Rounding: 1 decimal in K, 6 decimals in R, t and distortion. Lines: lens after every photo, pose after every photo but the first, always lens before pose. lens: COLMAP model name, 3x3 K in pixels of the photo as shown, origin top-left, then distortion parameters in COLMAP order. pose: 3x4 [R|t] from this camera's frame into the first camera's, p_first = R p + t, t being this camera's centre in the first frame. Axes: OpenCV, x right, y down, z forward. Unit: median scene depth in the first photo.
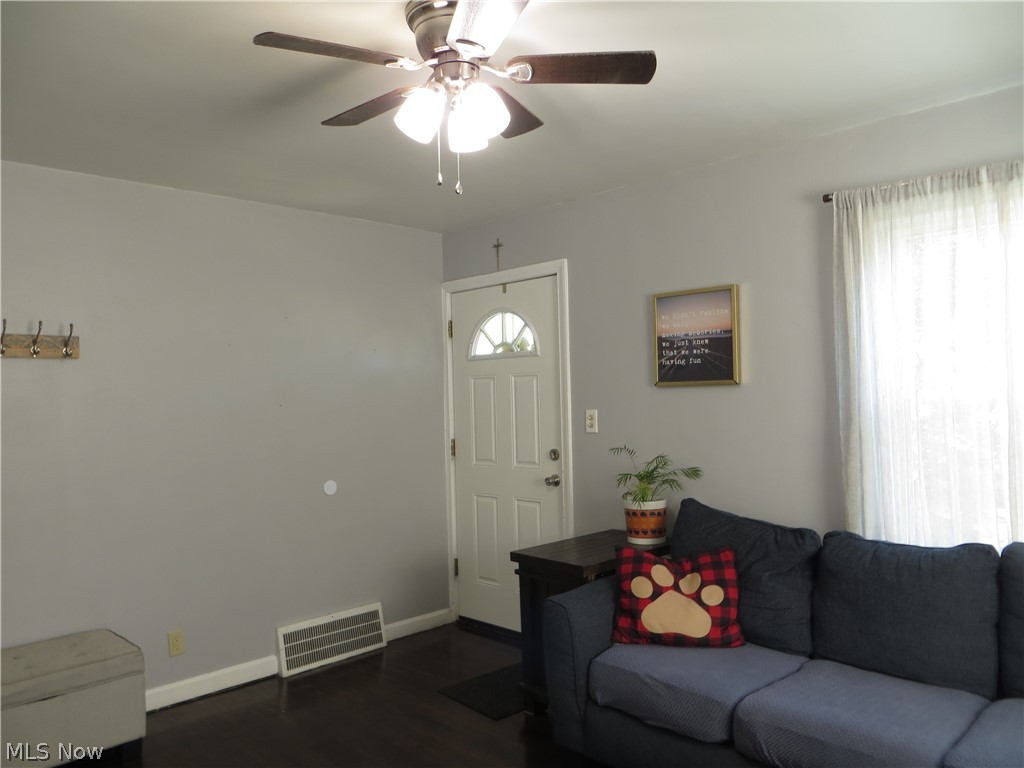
lens RADIAL K [[785.3, 0, 512.0], [0, 785.3, 384.0], [0, 0, 1]] dist [0.000871, -0.000033]
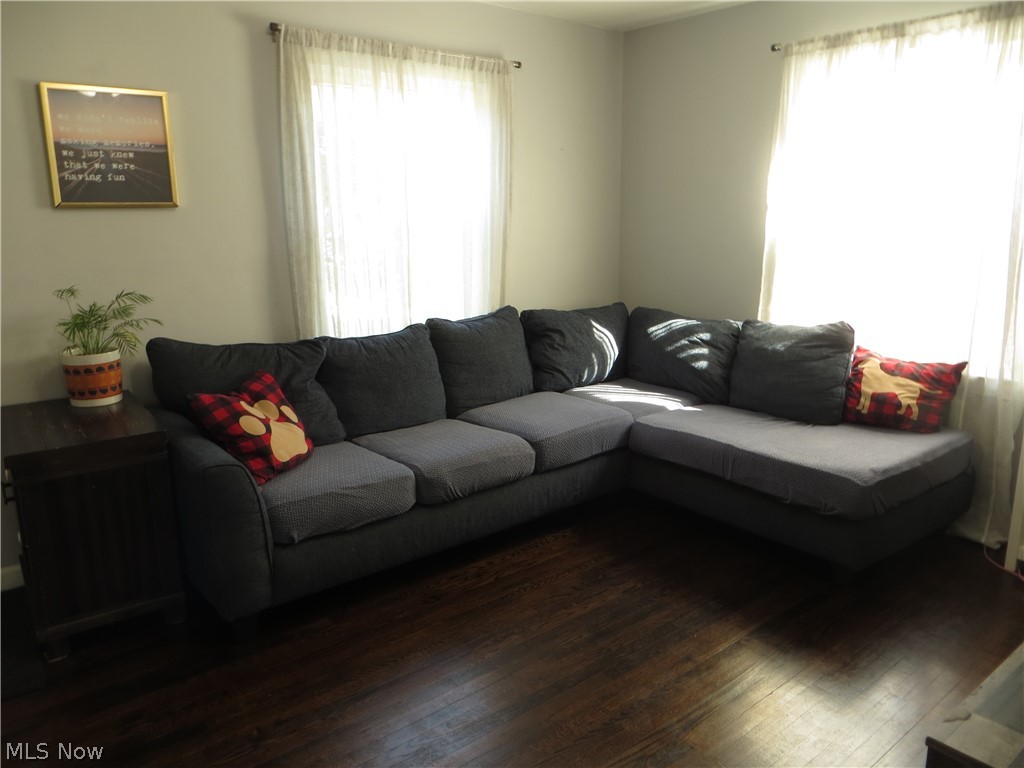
lens RADIAL K [[785.3, 0, 512.0], [0, 785.3, 384.0], [0, 0, 1]] dist [0.000871, -0.000033]
pose [[0.086905, -0.199376, 0.976062, -0.600920], [-0.009141, 0.979568, 0.200906, 0.014176], [-0.996175, -0.026382, 0.083306, 0.510227]]
